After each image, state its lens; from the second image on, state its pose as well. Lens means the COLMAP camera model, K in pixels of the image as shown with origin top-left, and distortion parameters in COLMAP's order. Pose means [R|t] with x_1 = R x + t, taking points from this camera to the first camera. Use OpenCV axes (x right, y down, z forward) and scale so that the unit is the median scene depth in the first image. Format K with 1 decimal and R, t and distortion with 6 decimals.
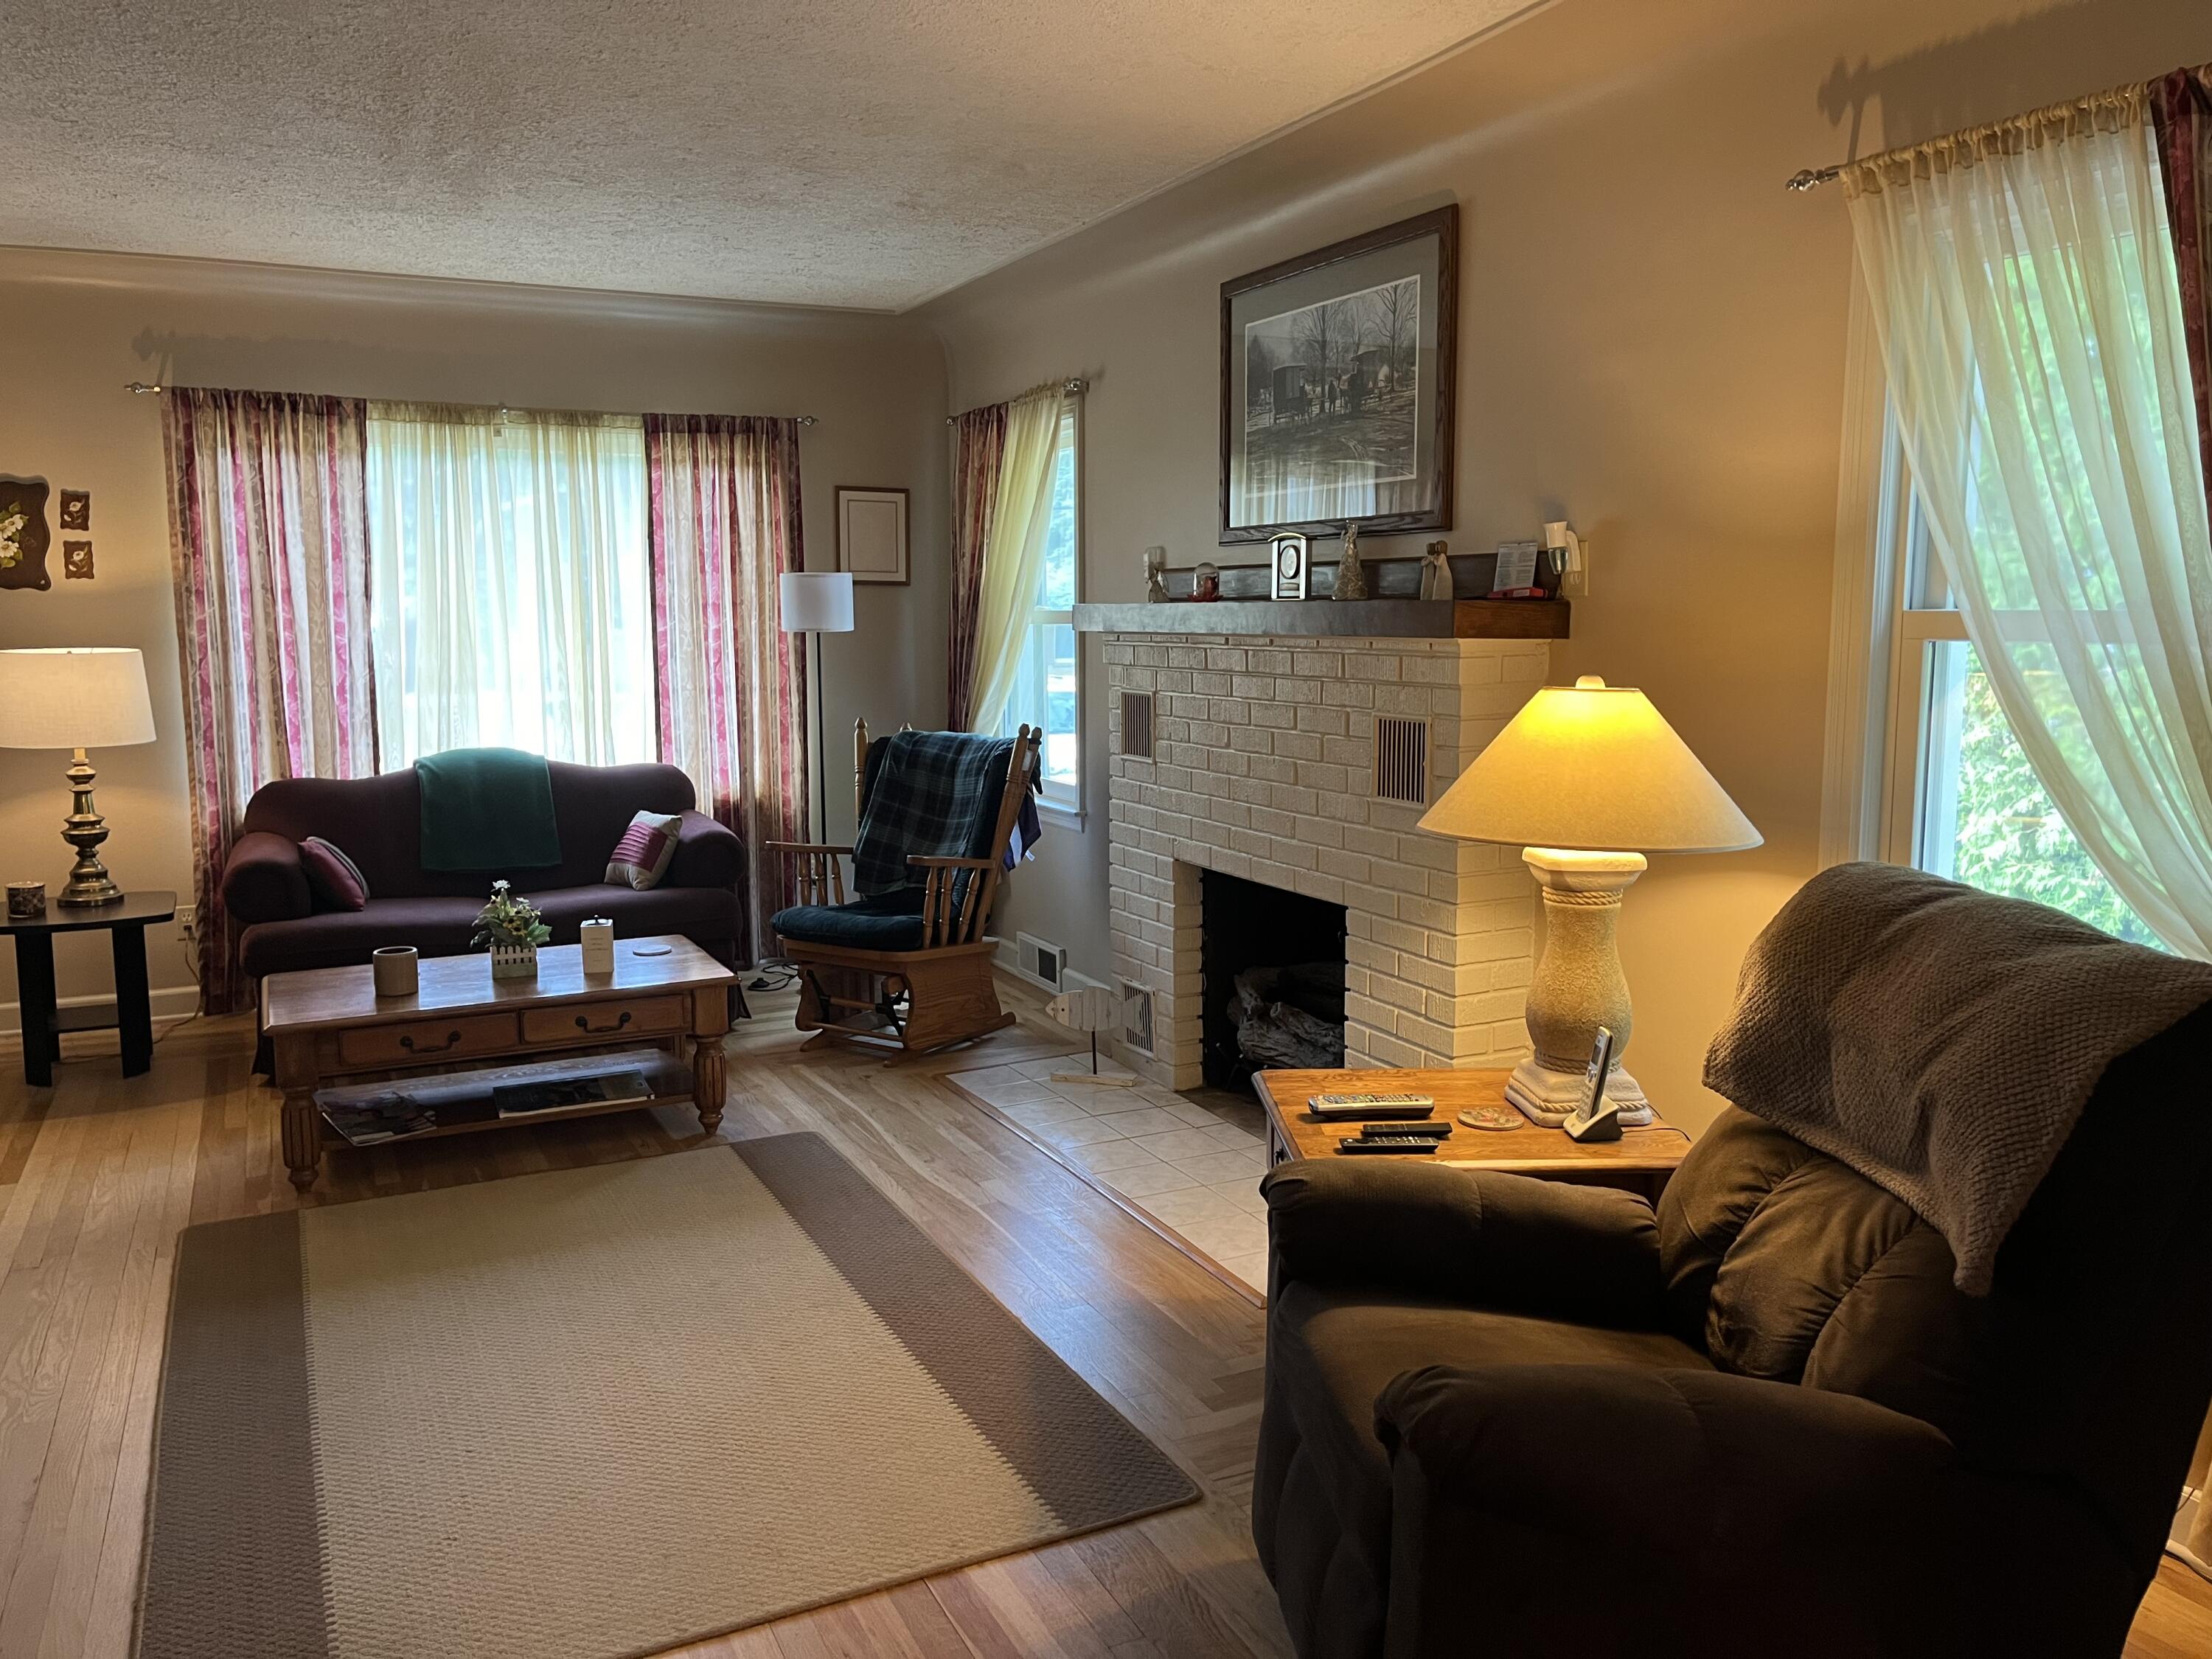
lens RADIAL K [[1683.7, 0, 1110.9], [0, 1683.7, 822.1], [0, 0, 1]] dist [0.063908, -0.067843]
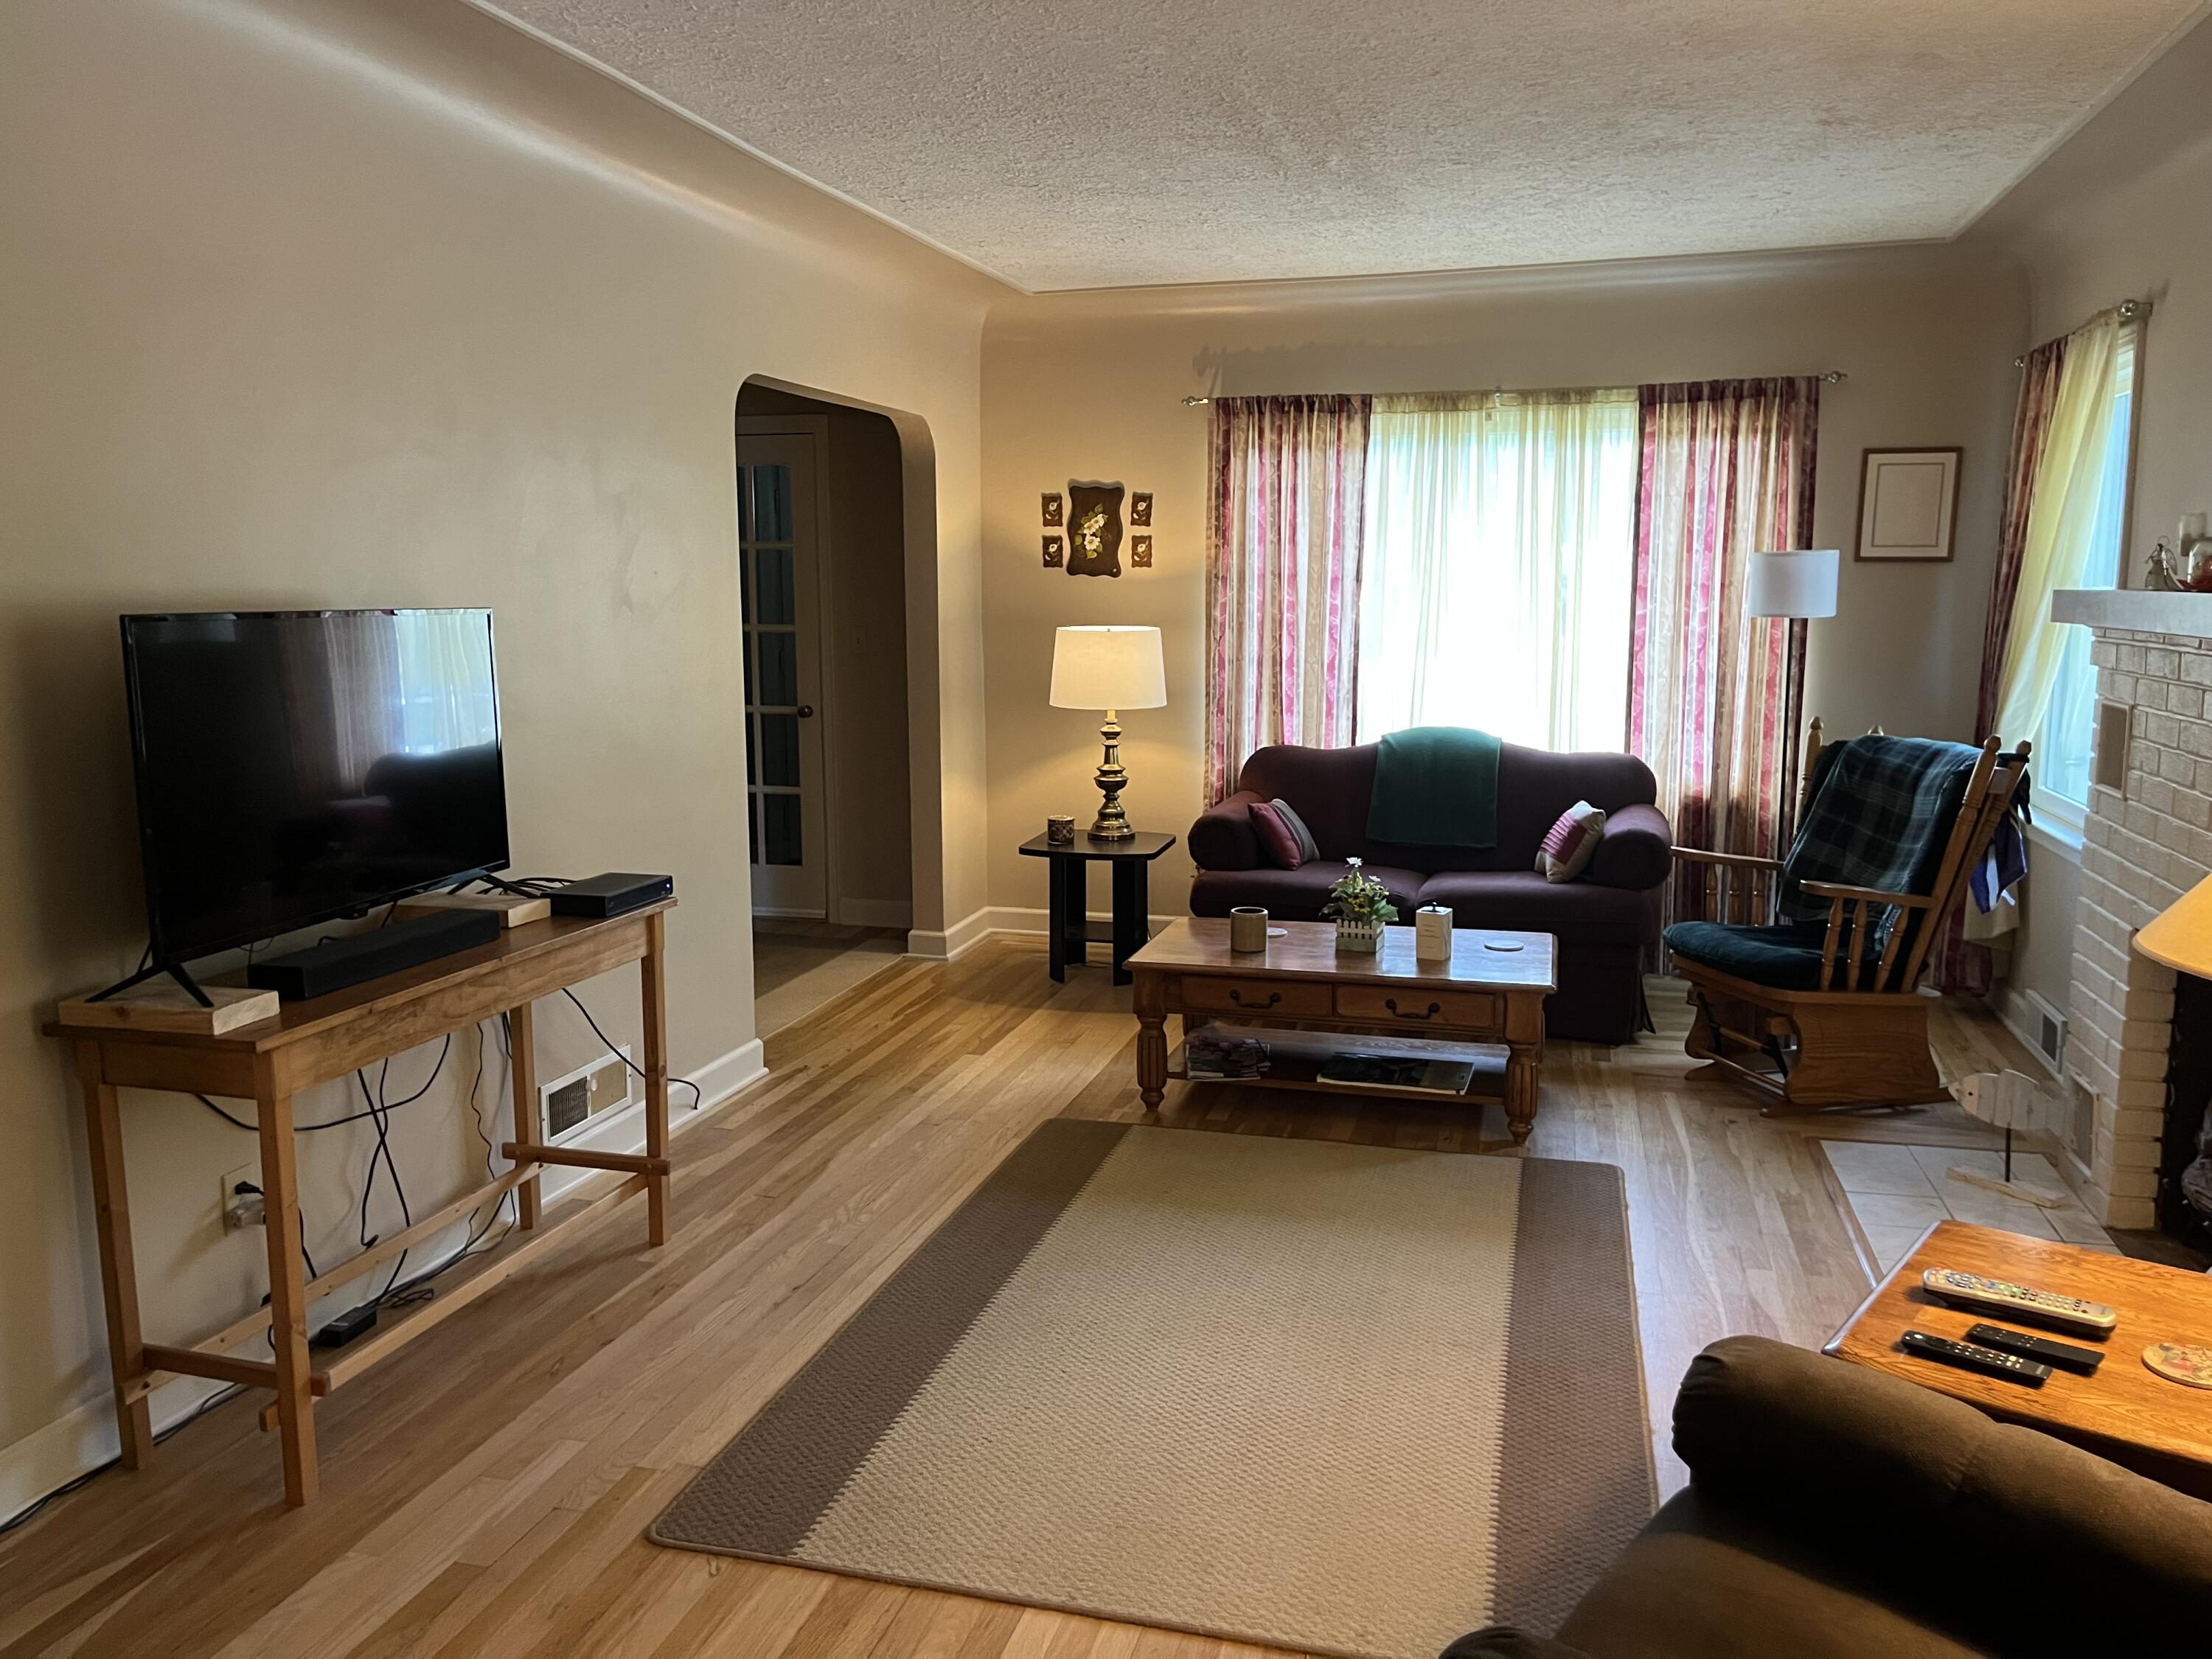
lens RADIAL K [[1683.7, 0, 1089.1], [0, 1683.7, 834.4], [0, 0, 1]] dist [0.063908, -0.067843]
pose [[0.744024, 0.101276, -0.660433, 0.167944], [-0.085350, 0.994754, 0.056390, -0.020057], [0.662679, 0.014413, 0.748765, 0.096688]]
